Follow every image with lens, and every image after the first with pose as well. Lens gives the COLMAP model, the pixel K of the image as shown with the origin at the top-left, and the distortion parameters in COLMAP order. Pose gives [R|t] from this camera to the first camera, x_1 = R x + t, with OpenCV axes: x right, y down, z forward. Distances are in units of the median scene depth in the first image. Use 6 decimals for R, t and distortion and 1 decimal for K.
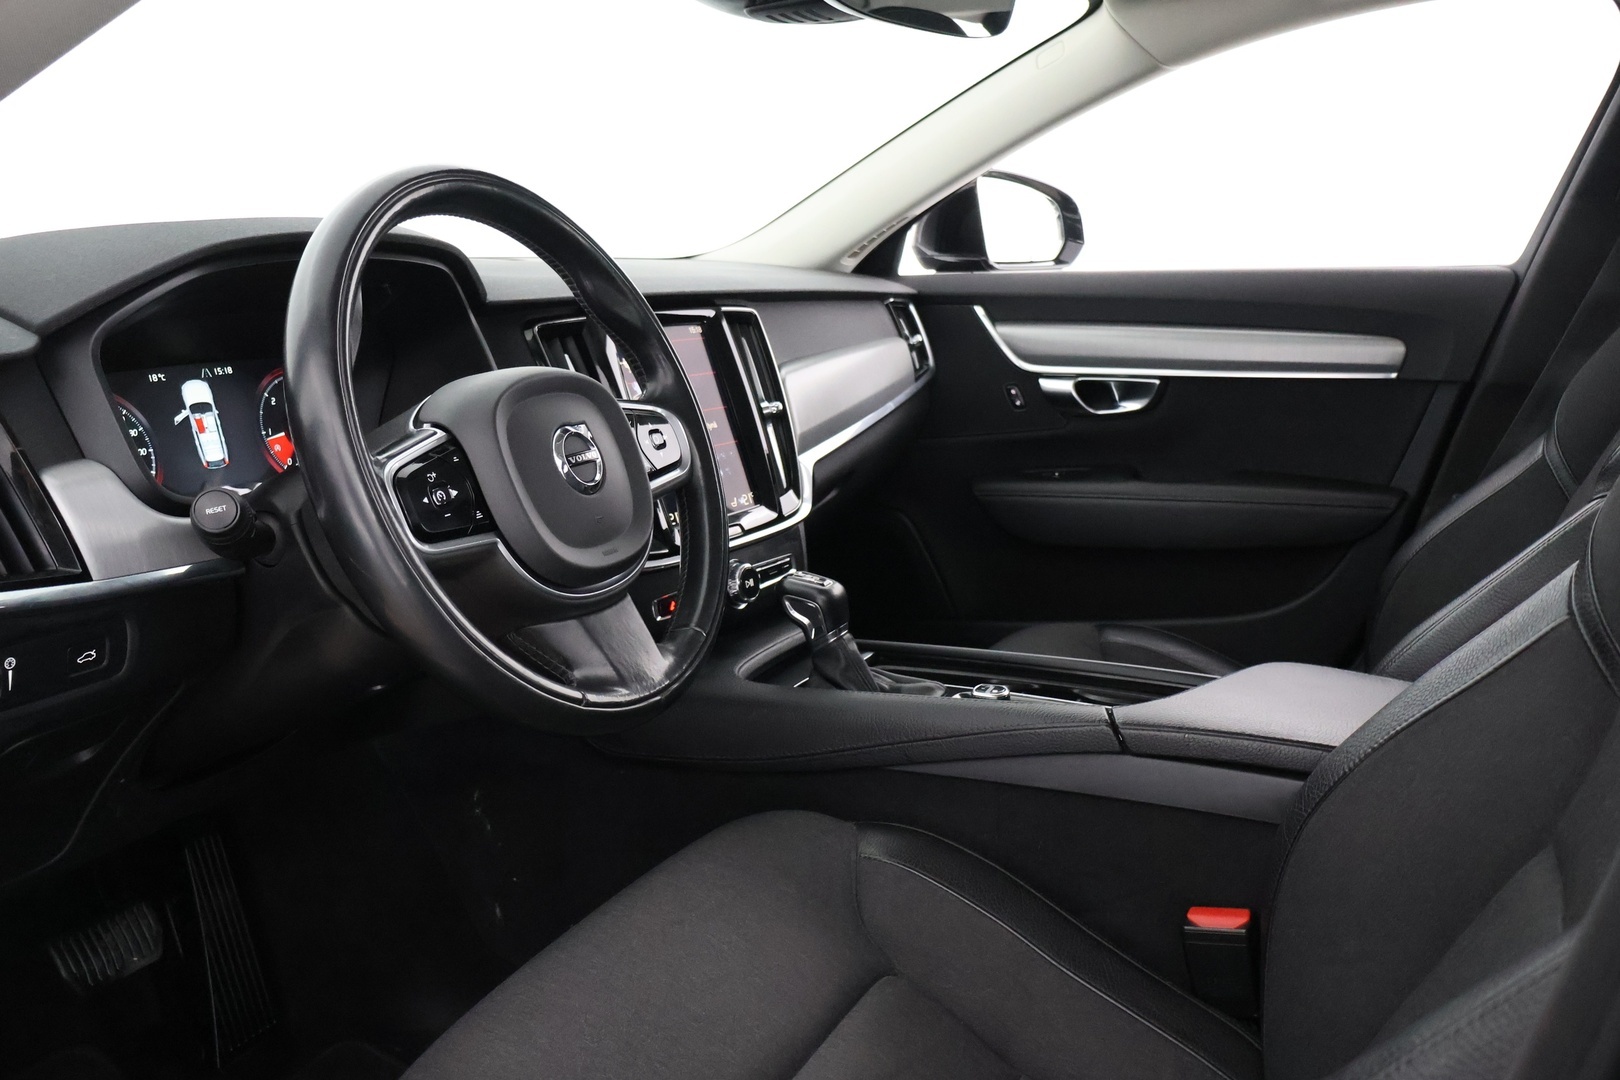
lens RADIAL K [[1374.5, 0, 806.1], [0, 1374.5, 531.7], [0, 0, 1]] dist [0.002467, 0.002636]
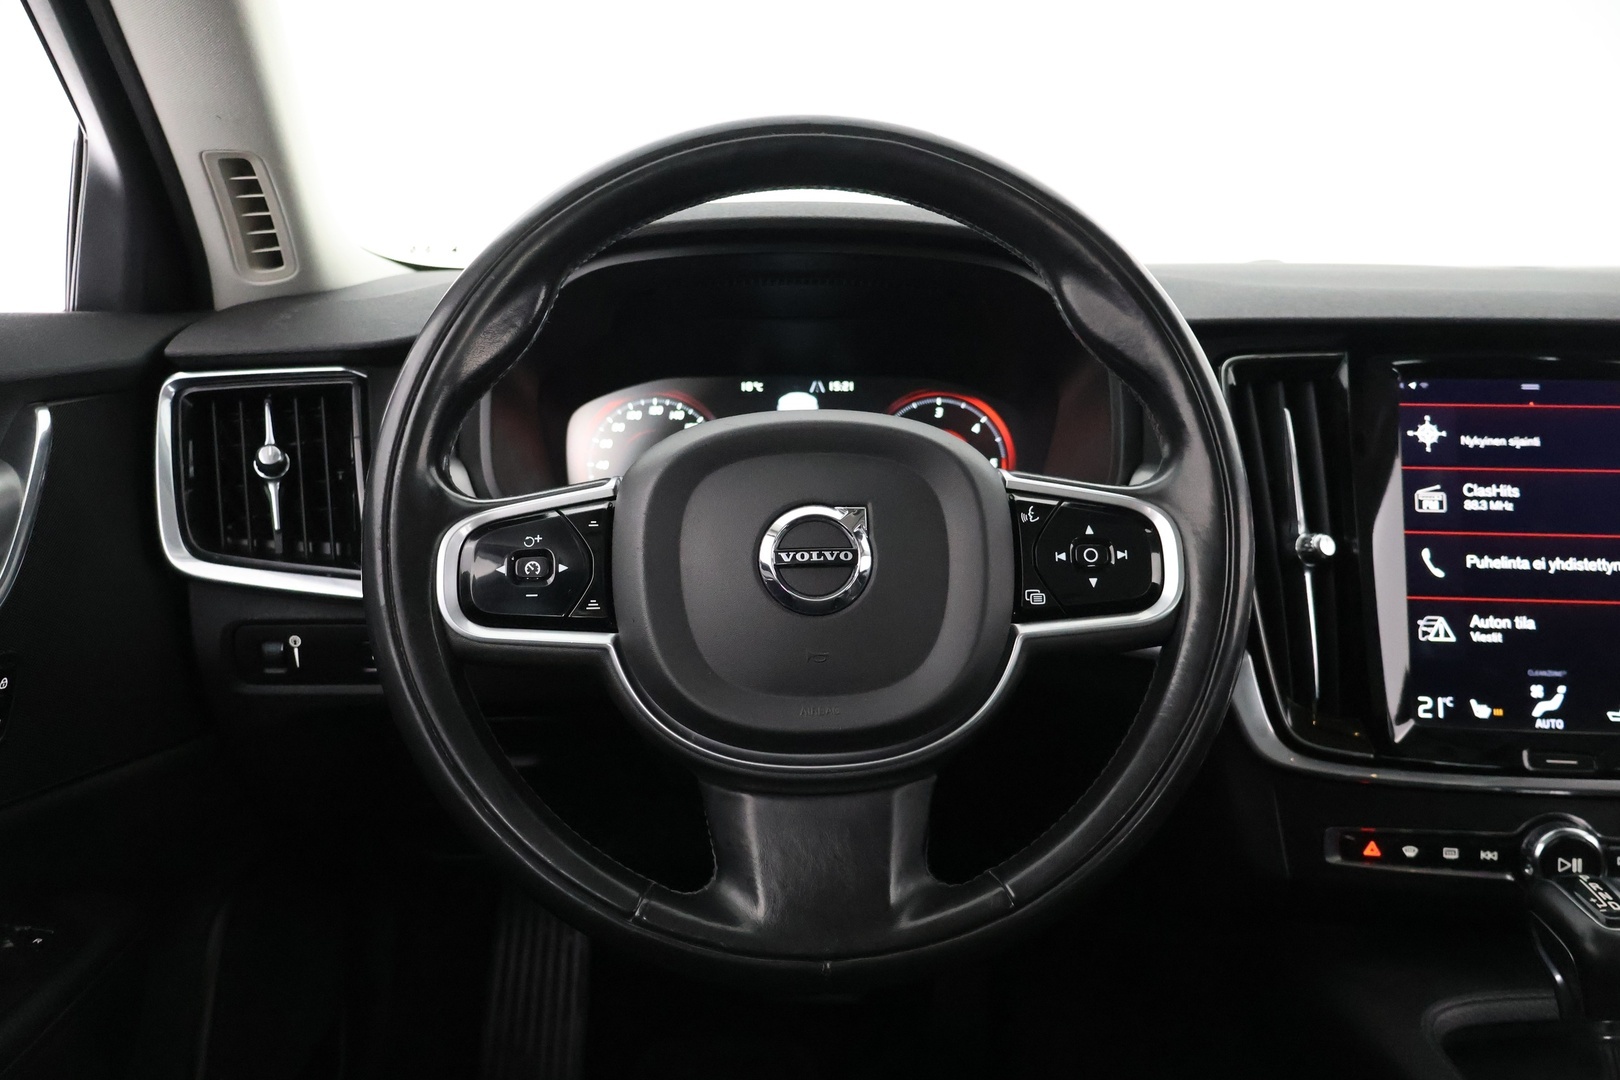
lens RADIAL K [[1374.5, 0, 805.6], [0, 1374.5, 541.7], [0, 0, 1]] dist [0.002467, 0.002636]
pose [[0.445170, 0.177672, -0.877642, 0.344770], [-0.181627, 0.977660, 0.105793, -0.111302], [0.876832, 0.112308, 0.467495, 0.604013]]
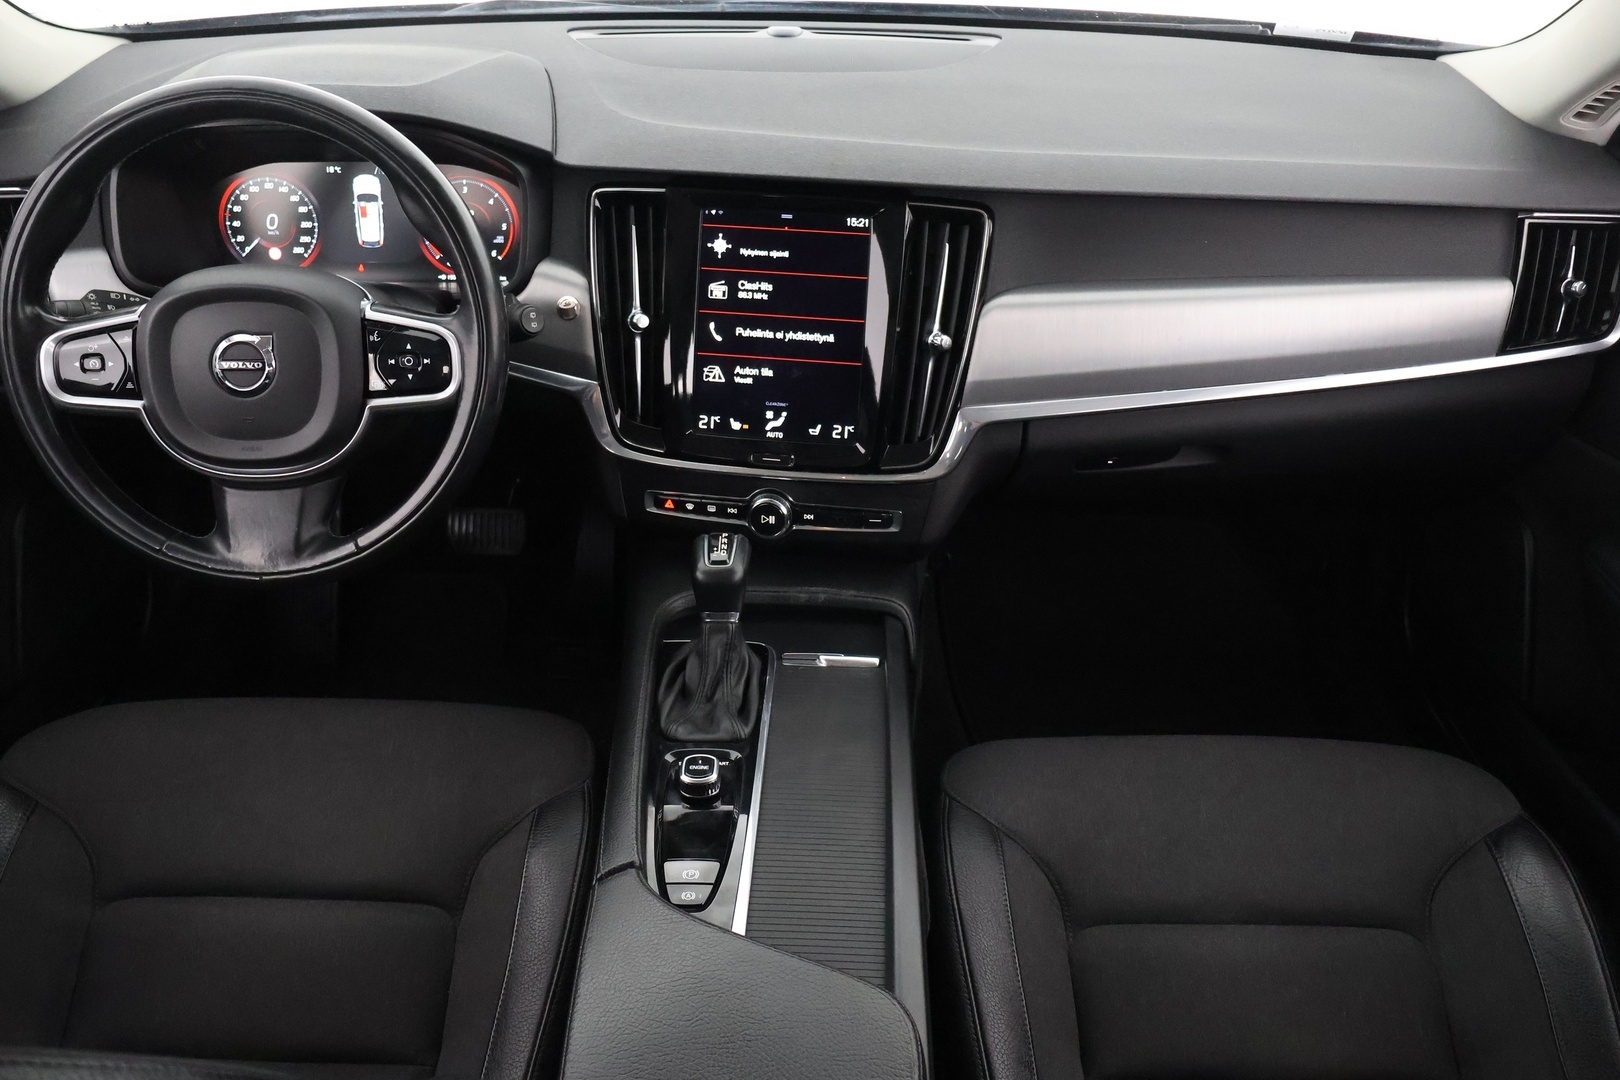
lens RADIAL K [[1374.5, 0, 799.3], [0, 1374.5, 537.9], [0, 0, 1]] dist [0.002467, 0.002636]
pose [[0.404721, 0.489725, -0.772250, 0.859554], [-0.191201, 0.871159, 0.452244, -0.468404], [0.894228, -0.035378, 0.446212, 0.779929]]
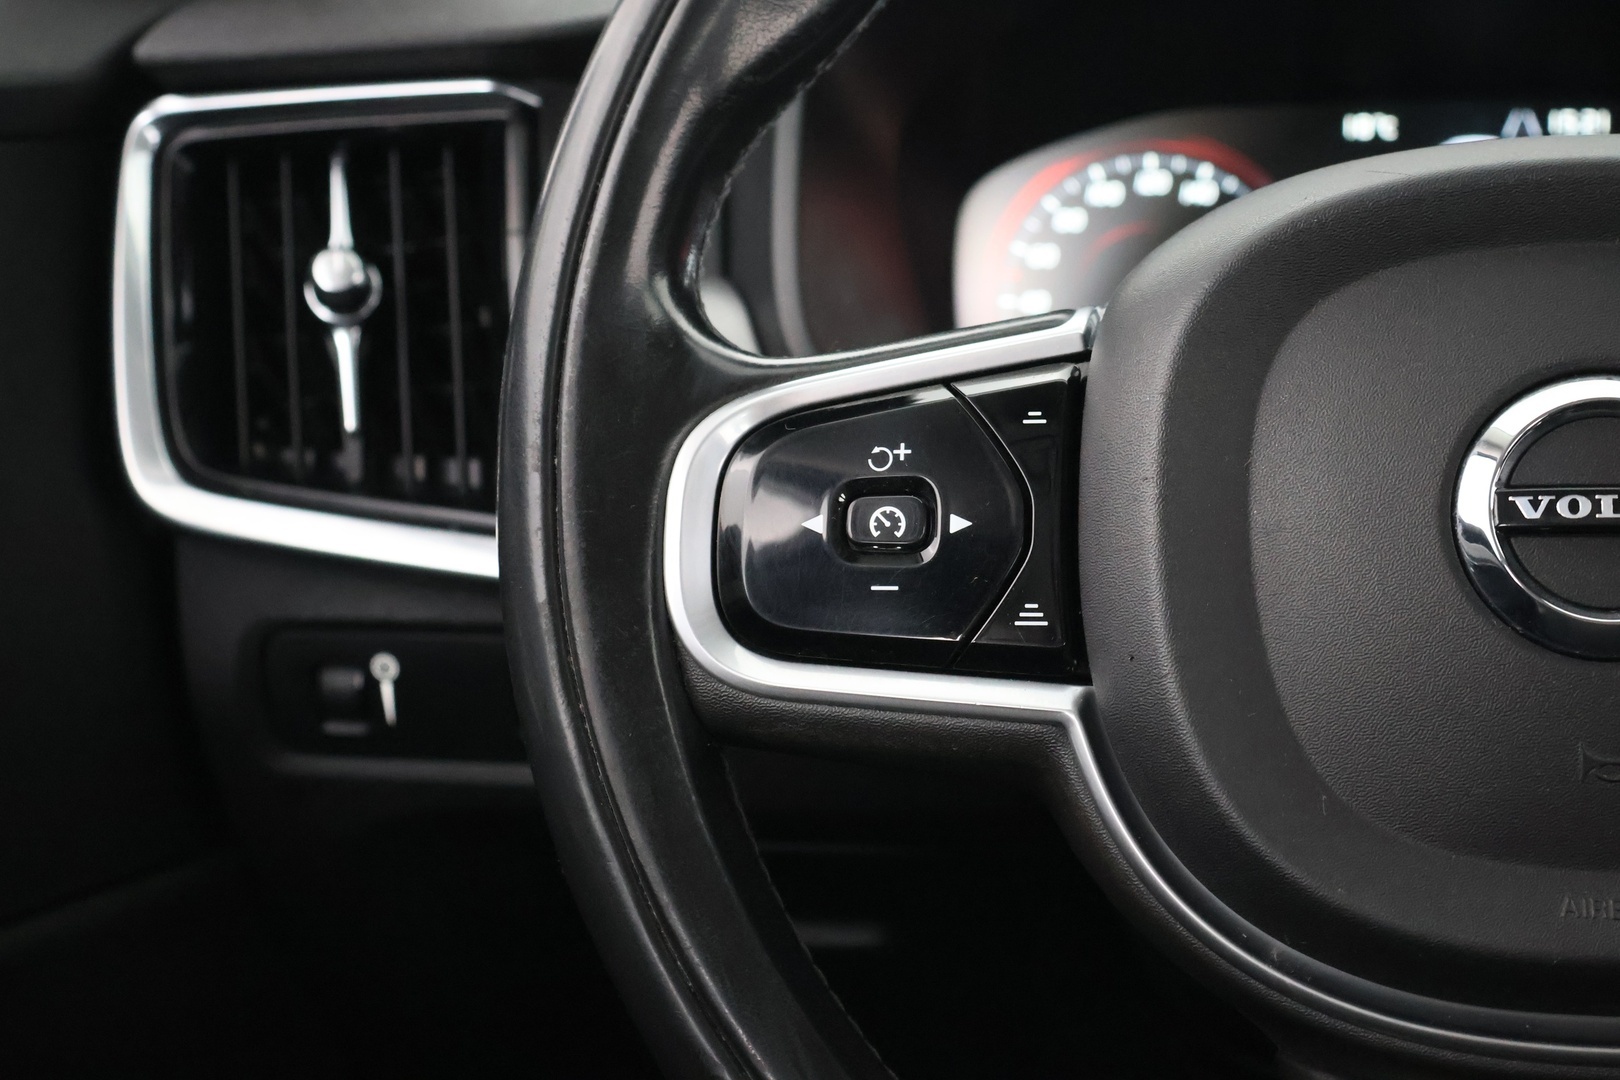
lens RADIAL K [[2483.0, 0, 815.5], [0, 2483.0, 538.9], [0, 0, 1]] dist [0.023131, 0.000000]
pose [[0.241009, 0.205879, -0.948435, 0.200032], [-0.171241, 0.970930, 0.167248, -0.086437], [0.955297, 0.122103, 0.269257, 0.645509]]
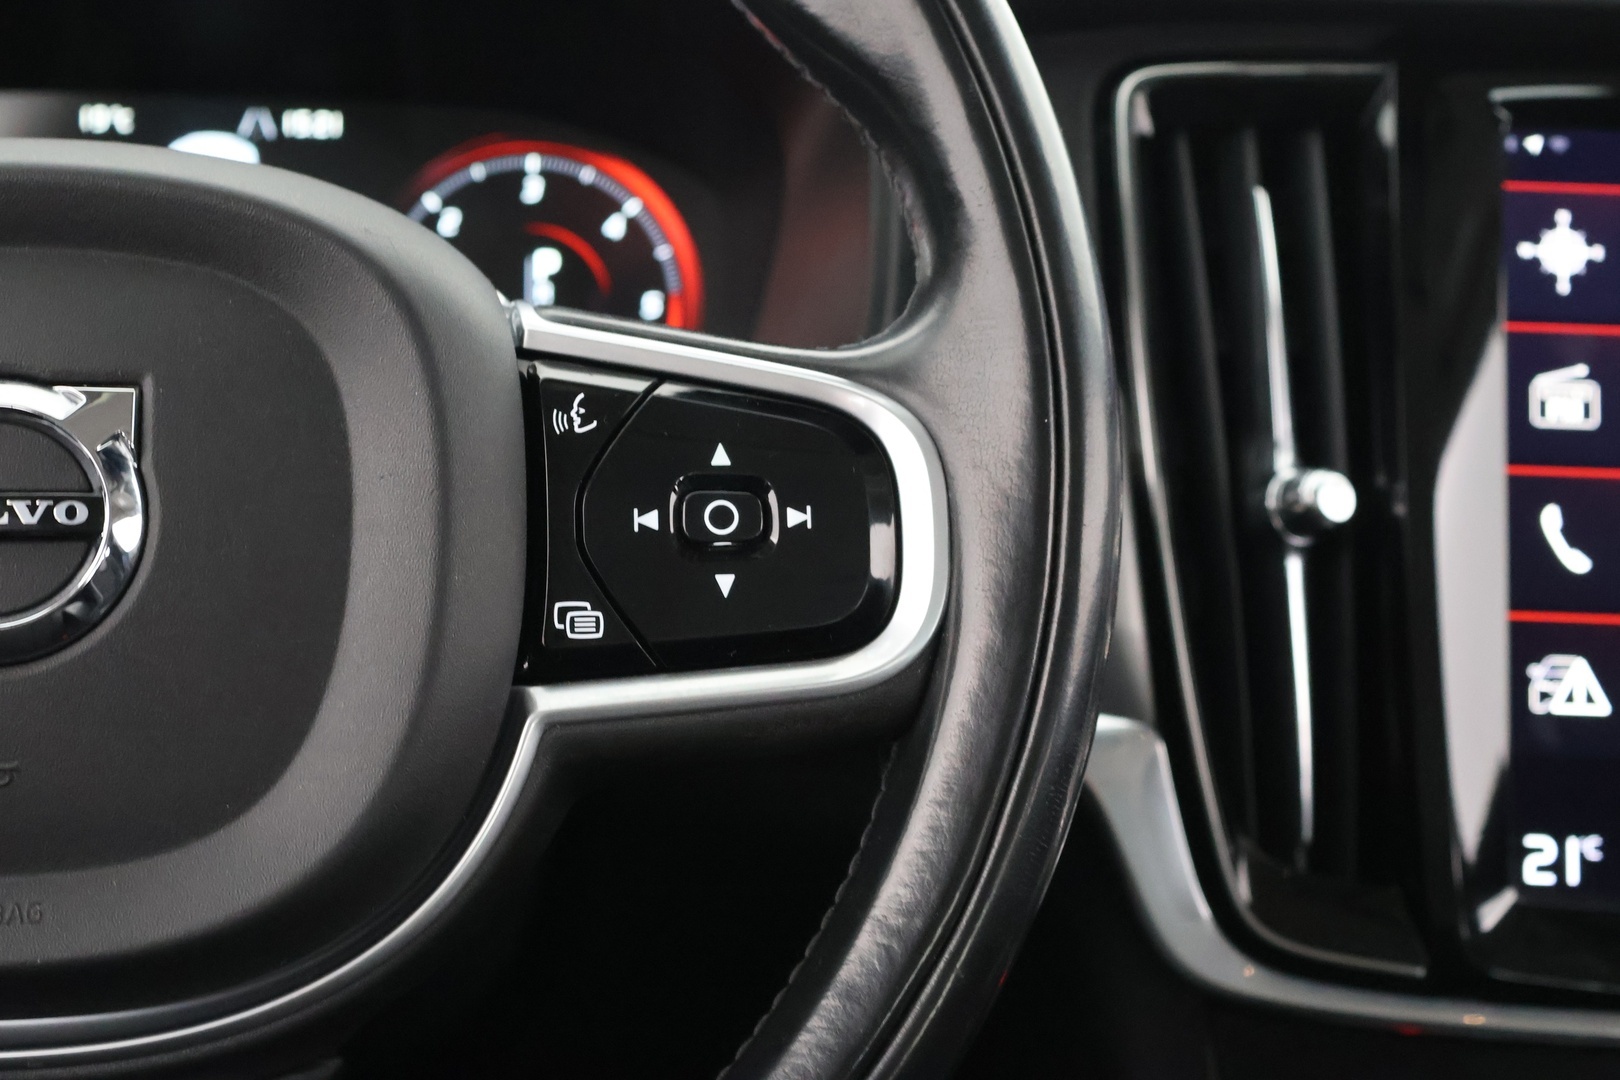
lens RADIAL K [[2483.0, 0, 802.2], [0, 2483.0, 544.6], [0, 0, 1]] dist [0.023131, 0.000000]
pose [[0.529998, 0.209206, -0.821788, 0.246756], [-0.205222, 0.971927, 0.115073, -0.113287], [0.822792, 0.107661, 0.558053, 0.756510]]
